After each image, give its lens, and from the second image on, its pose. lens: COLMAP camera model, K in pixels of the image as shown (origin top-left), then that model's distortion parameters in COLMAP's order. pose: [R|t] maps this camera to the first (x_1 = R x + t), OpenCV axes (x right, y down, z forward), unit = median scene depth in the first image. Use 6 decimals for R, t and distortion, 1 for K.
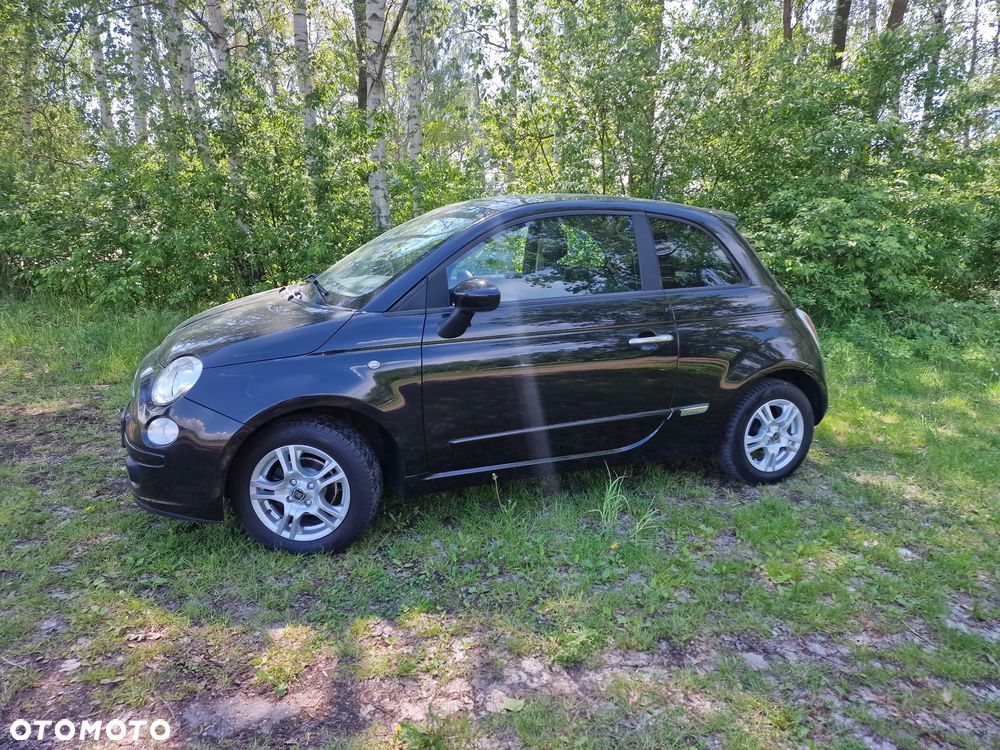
lens RADIAL K [[647.9, 0, 495.5], [0, 647.9, 373.8], [0, 0, 1]] dist [0.063895, -0.048046]
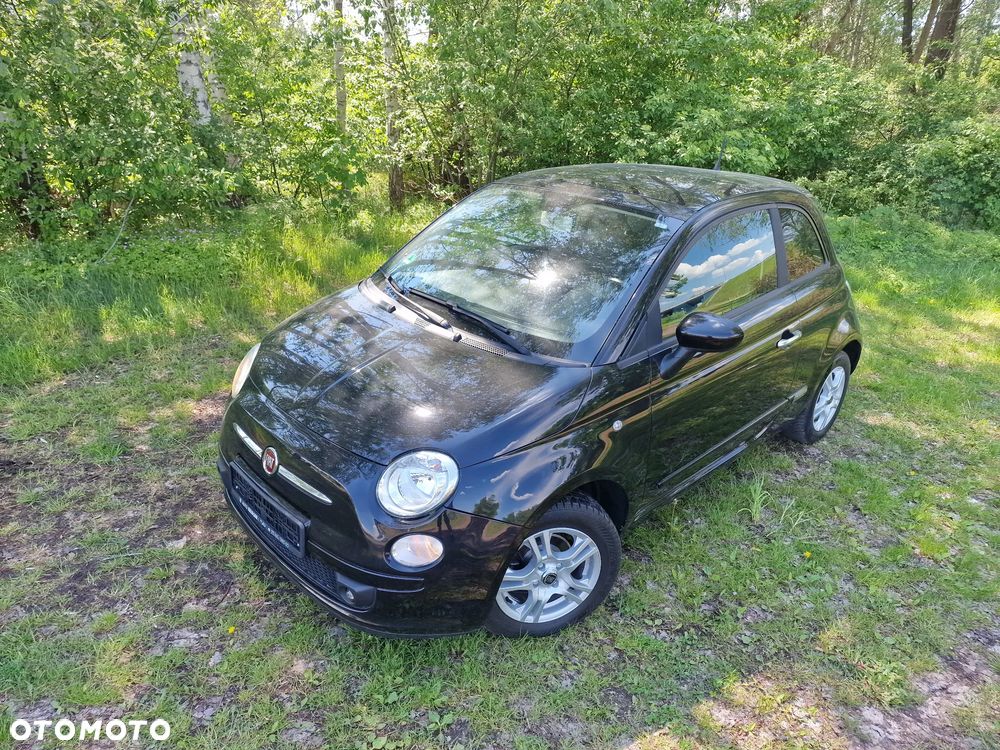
lens RADIAL K [[654.4, 0, 509.5], [0, 654.4, 373.9], [0, 0, 1]] dist [0.068086, -0.051055]
pose [[0.929295, -0.116195, 0.350584, -0.620326], [0.044114, 0.977348, 0.206992, -0.269890], [-0.366694, -0.176891, 0.913370, 0.242918]]
